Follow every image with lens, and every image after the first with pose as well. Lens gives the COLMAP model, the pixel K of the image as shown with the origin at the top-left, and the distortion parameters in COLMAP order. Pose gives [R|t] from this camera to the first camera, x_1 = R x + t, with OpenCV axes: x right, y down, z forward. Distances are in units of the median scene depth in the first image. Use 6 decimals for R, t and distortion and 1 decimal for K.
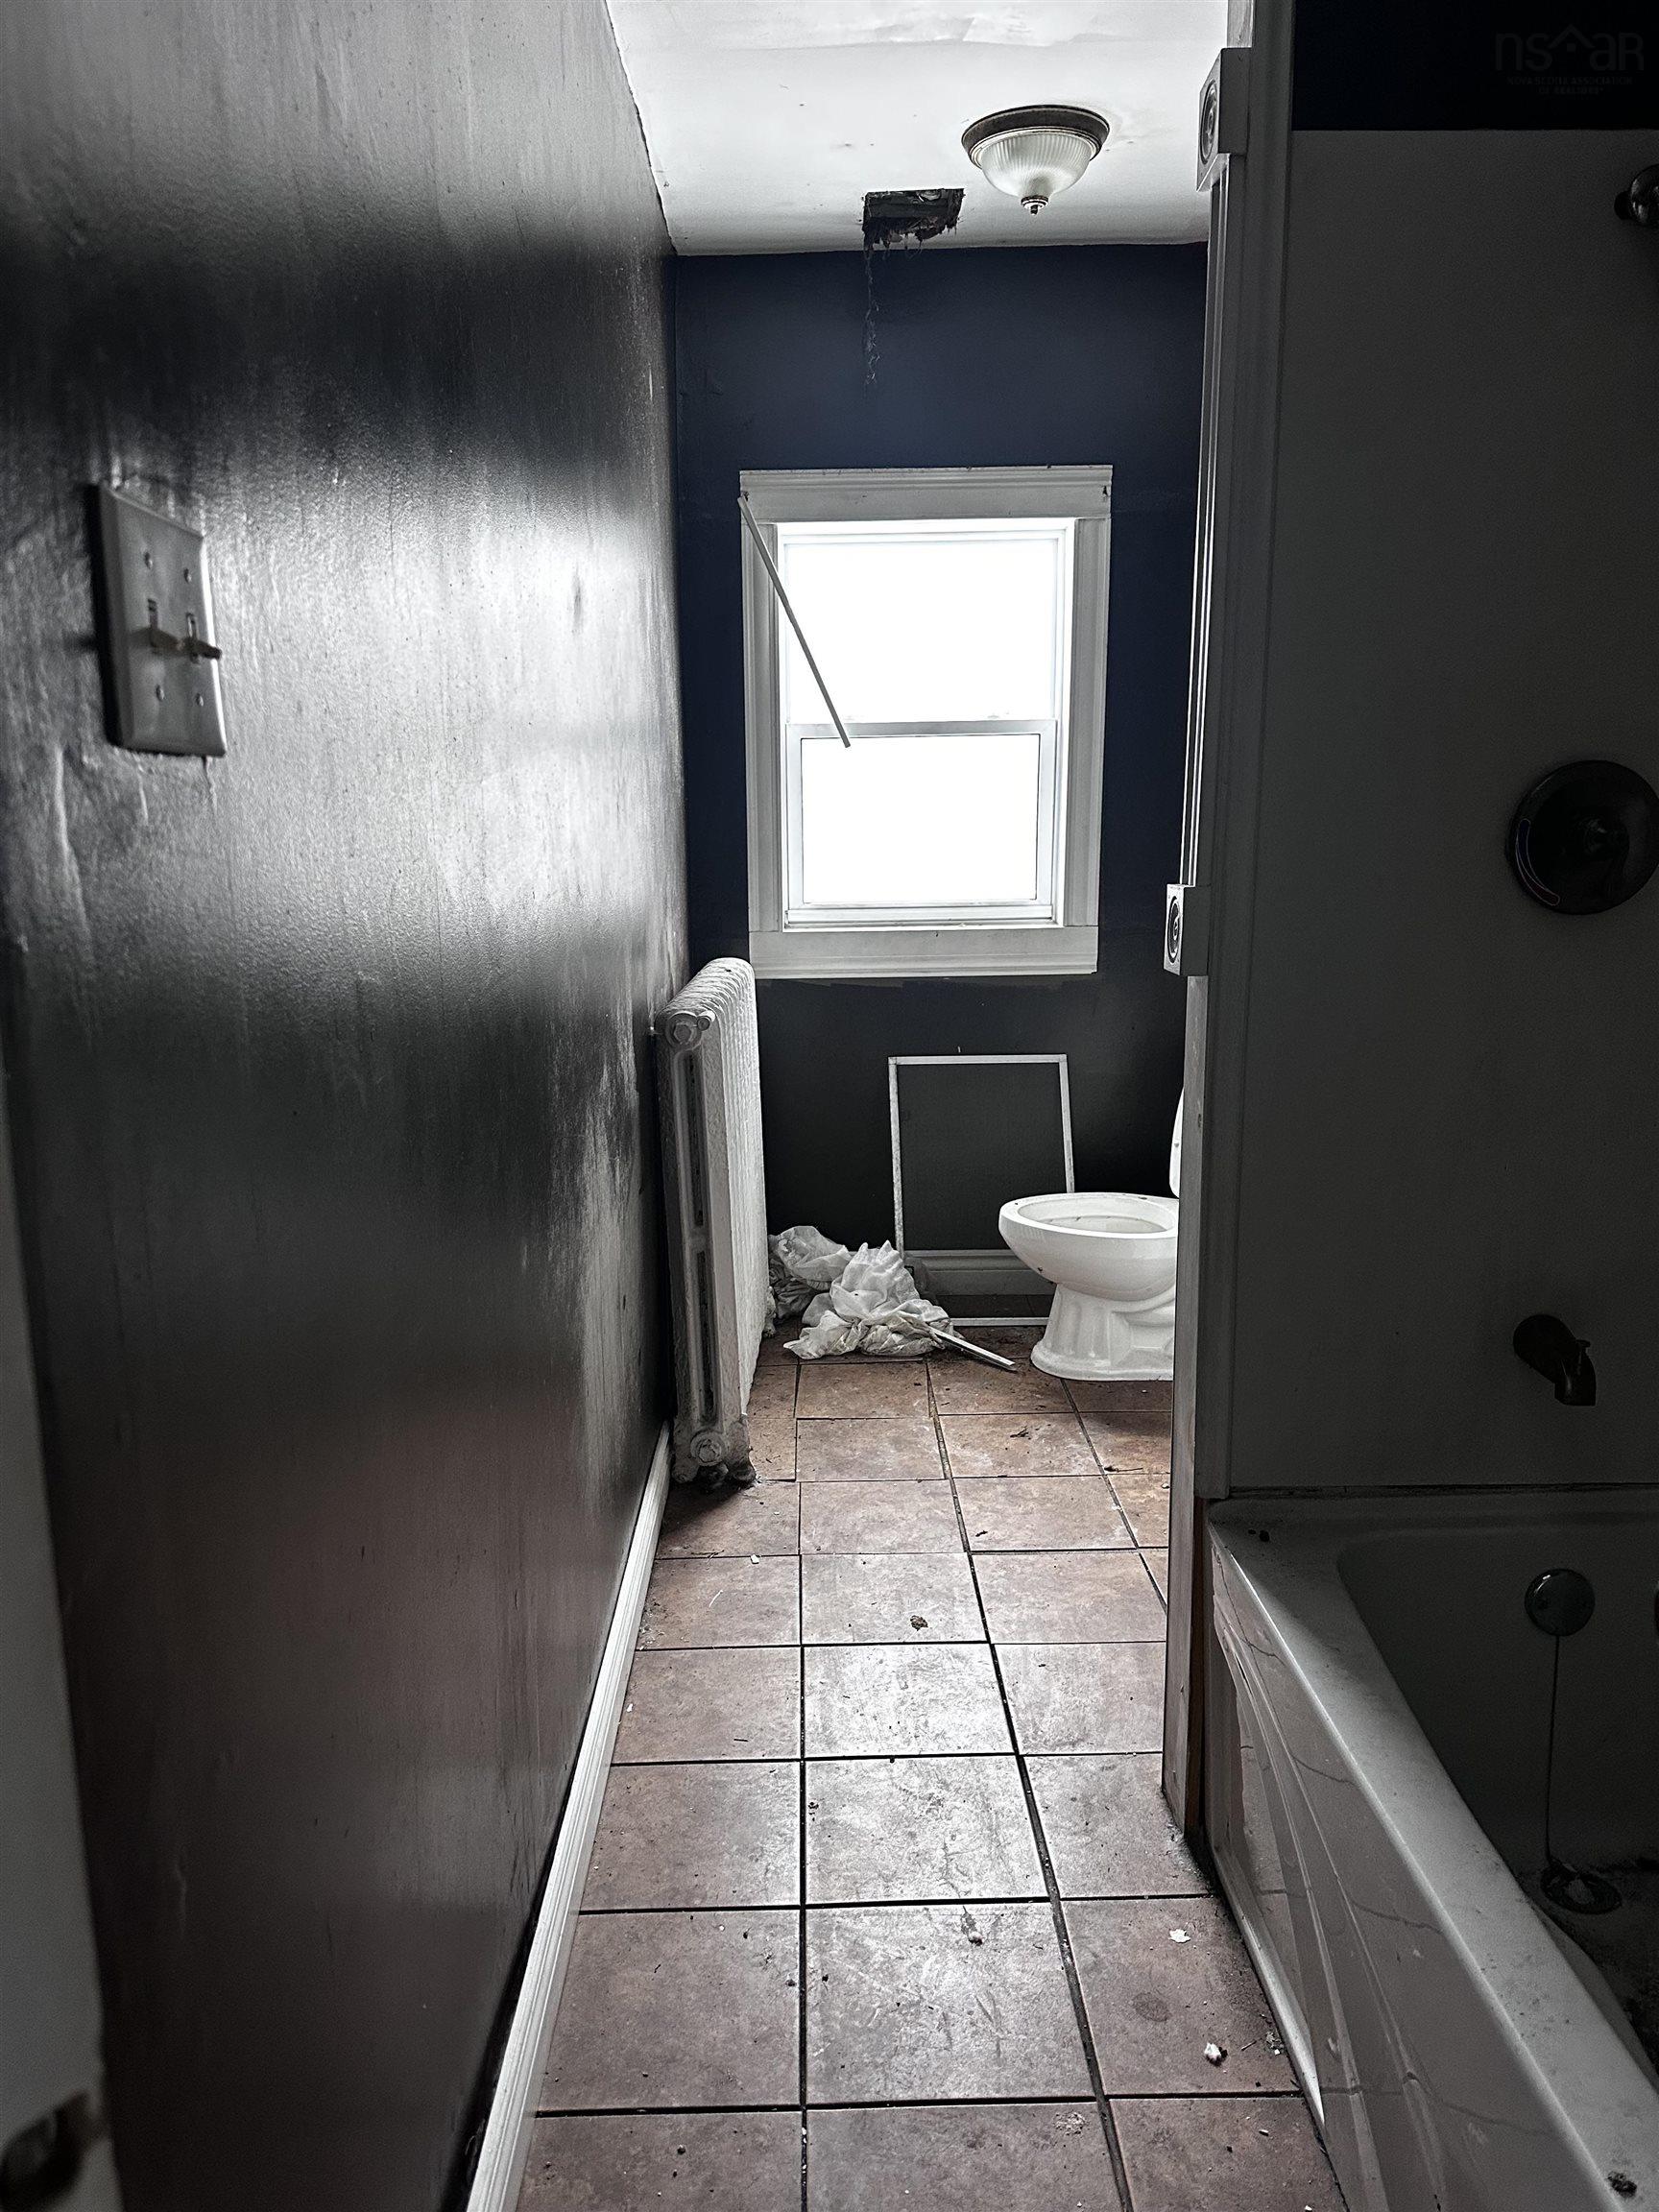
lens RADIAL K [[1534.7, 0, 798.4], [0, 1534.7, 1084.5], [0, 0, 1]] dist [0.112756, -0.160581]
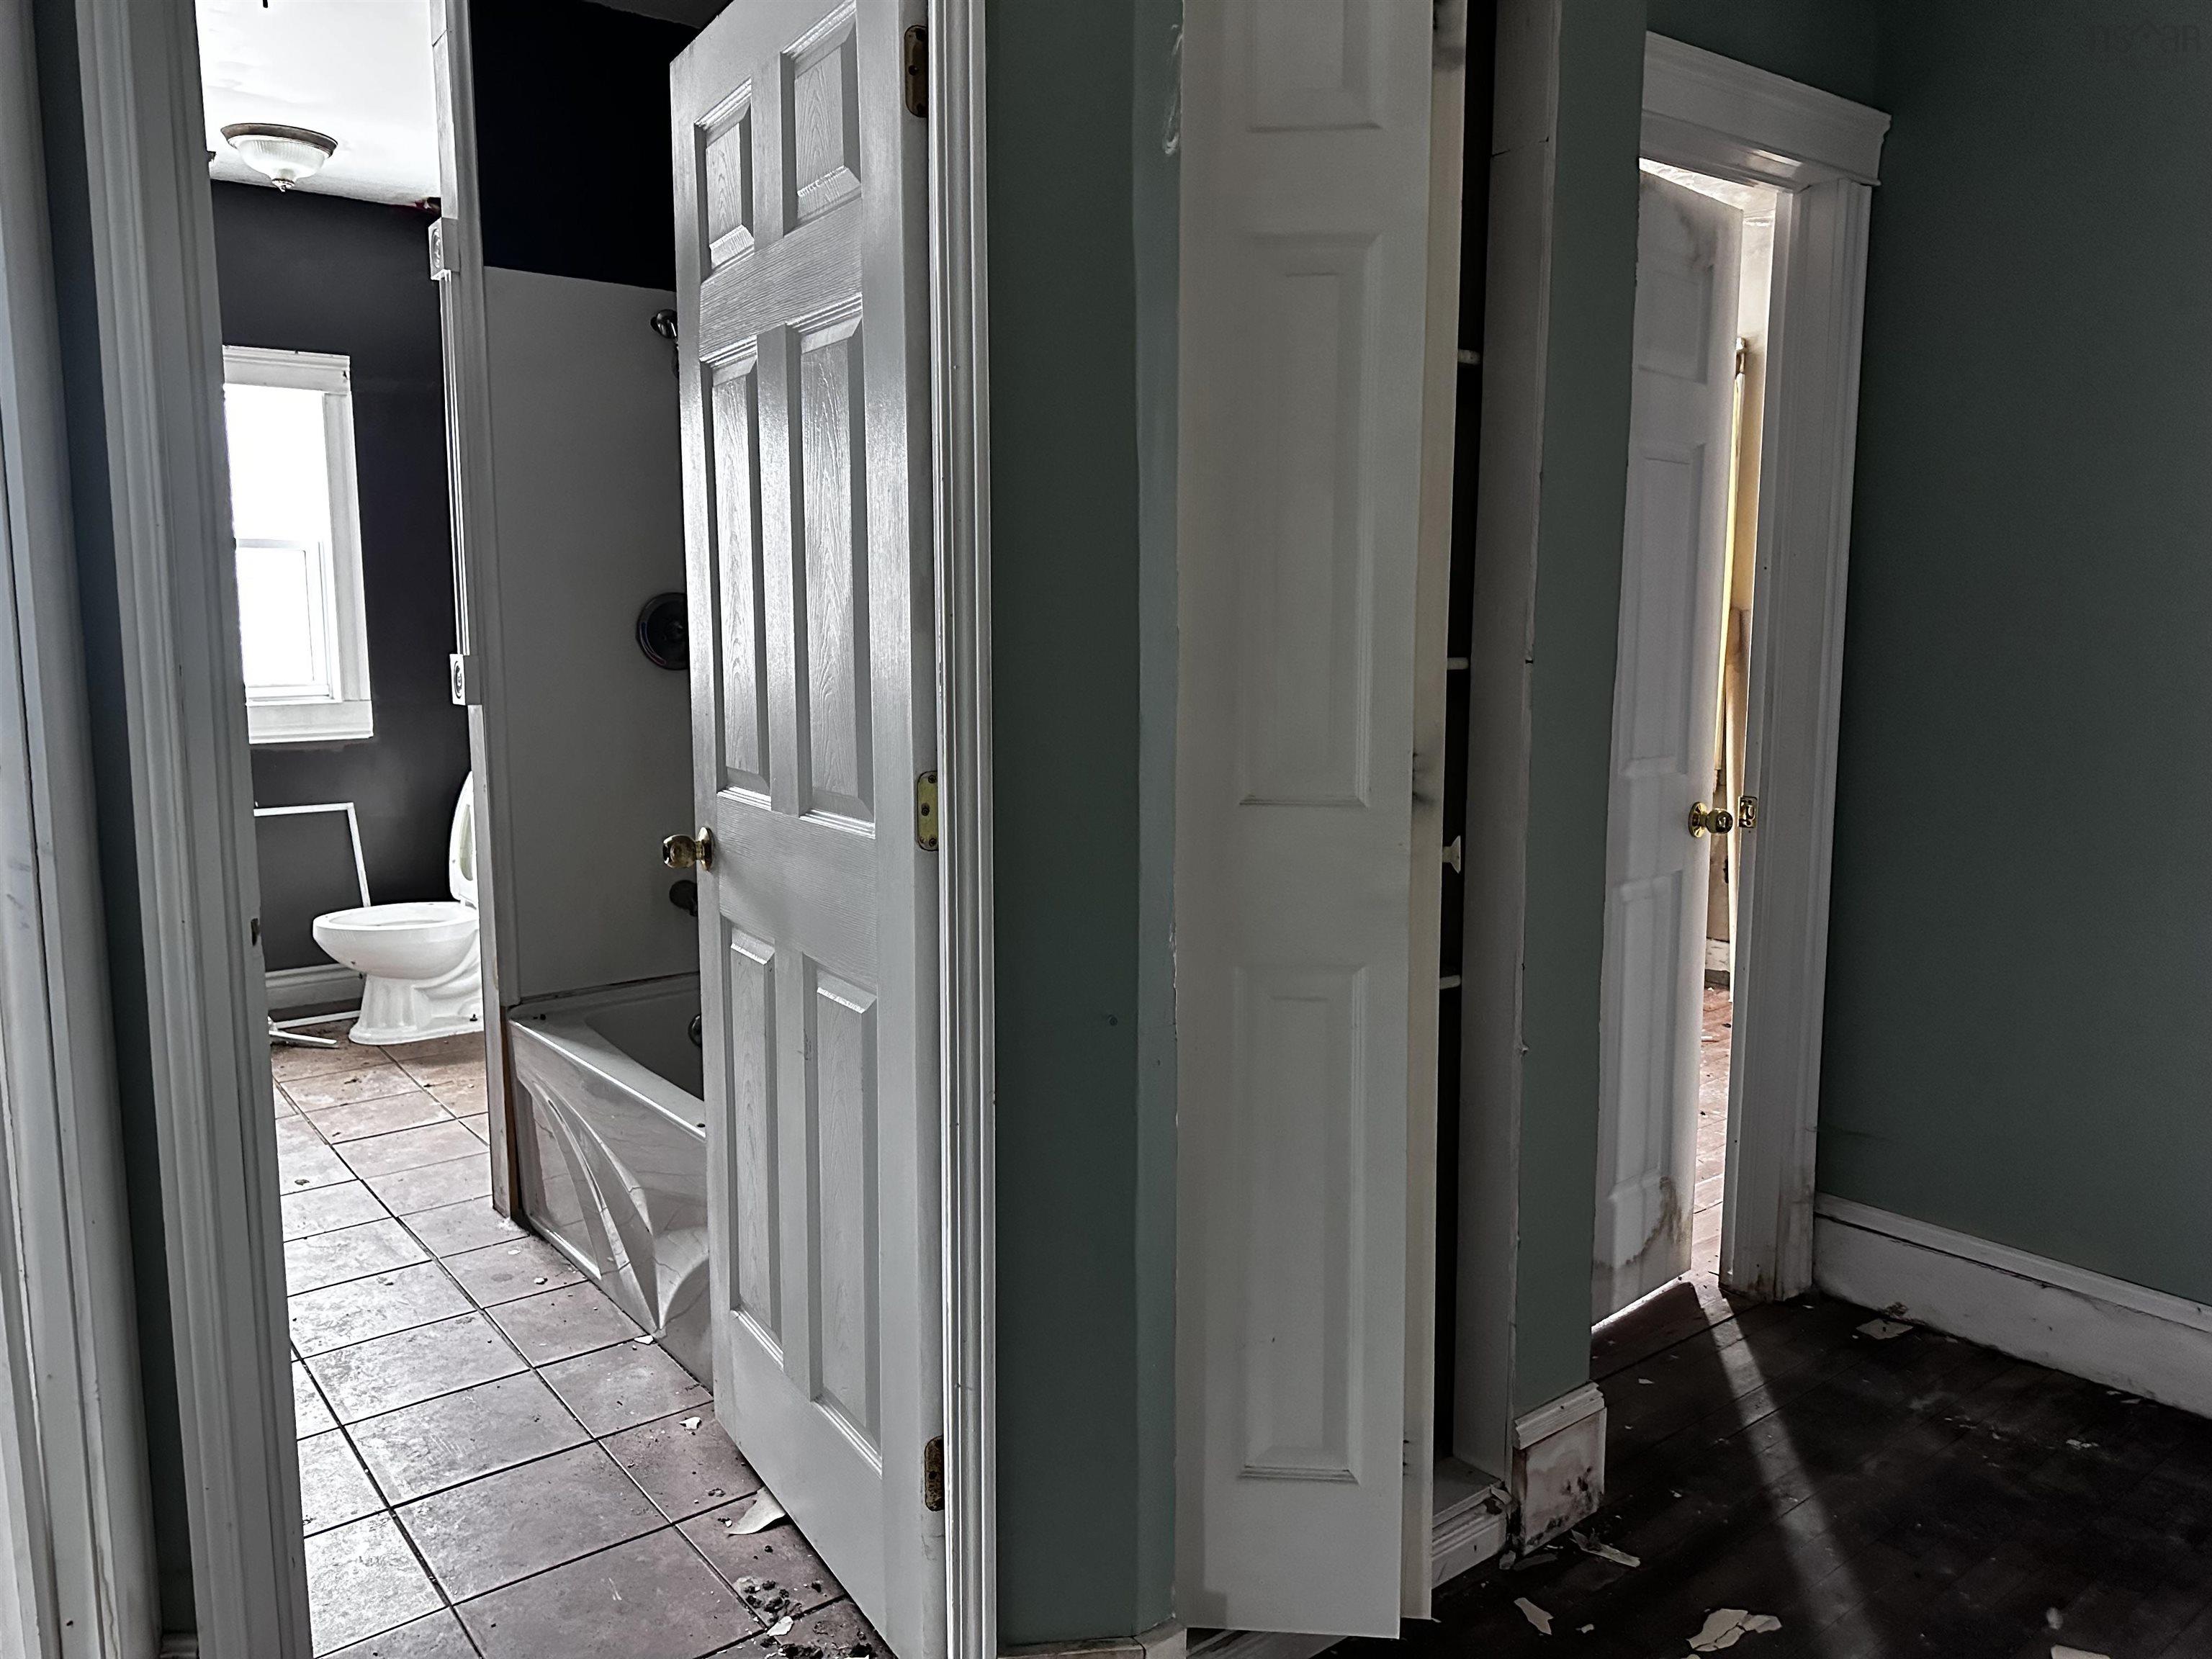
lens RADIAL K [[1534.7, 0, 1106.0], [0, 1534.7, 829.5], [0, 0, 1]] dist [0.112756, -0.160581]
pose [[0.785839, -0.076540, 0.613677, -0.157298], [0.100011, 0.994978, -0.003970, 0.084580], [-0.610291, 0.064494, 0.789548, -0.472863]]
